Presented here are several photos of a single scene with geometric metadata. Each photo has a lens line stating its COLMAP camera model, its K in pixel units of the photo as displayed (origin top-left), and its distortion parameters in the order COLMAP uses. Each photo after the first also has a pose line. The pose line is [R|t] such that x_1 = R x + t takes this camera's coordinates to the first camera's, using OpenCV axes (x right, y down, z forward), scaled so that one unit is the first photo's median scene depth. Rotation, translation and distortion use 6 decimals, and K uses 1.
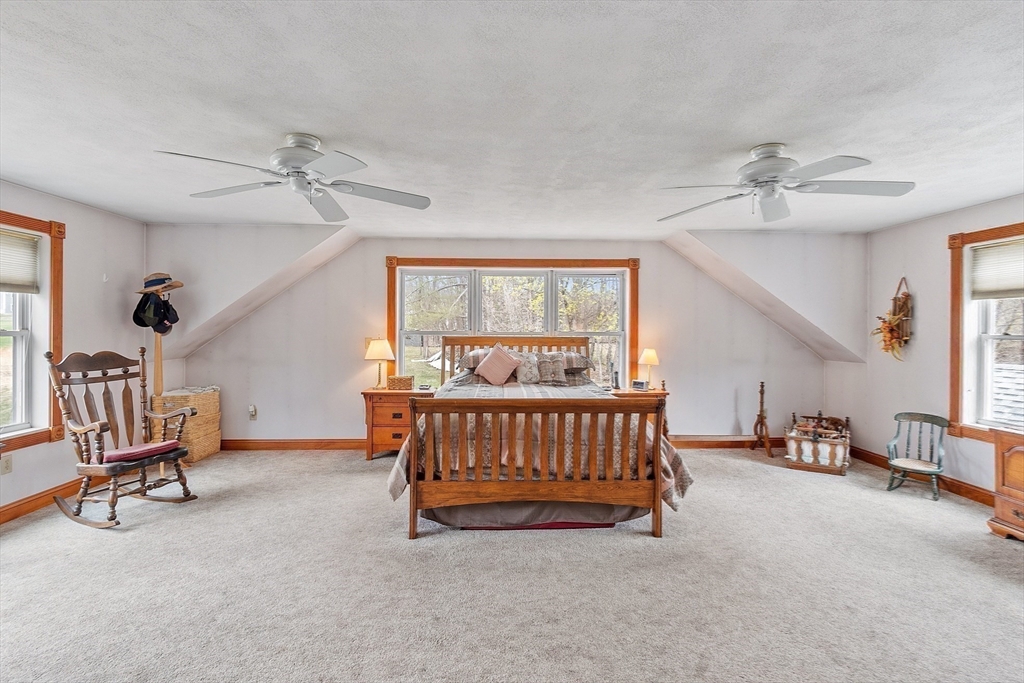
lens RADIAL K [[495.9, 0, 512.4], [0, 495.9, 328.2], [0, 0, 1]] dist [-0.001321, -0.000345]
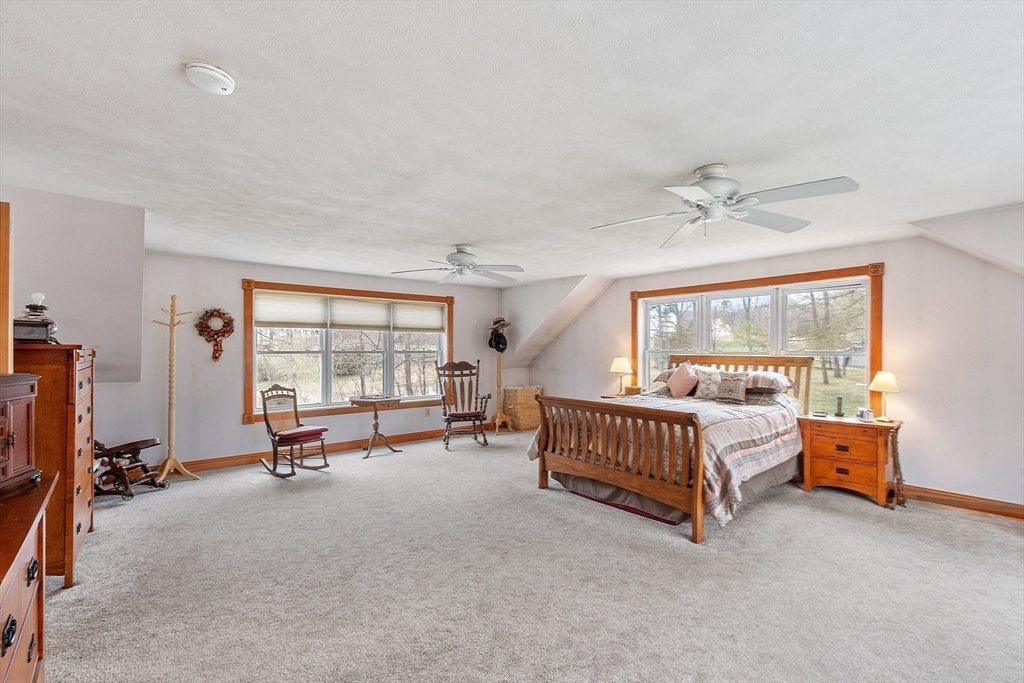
lens RADIAL K [[450.4, 0, 512.0], [0, 450.4, 347.0], [0, 0, 1]] dist [-0.000842, -0.000136]
pose [[0.614073, -0.007356, -0.789215, 0.682508], [0.004696, 0.999973, -0.005667, 0.002528], [0.789235, -0.000226, 0.614091, 0.077216]]
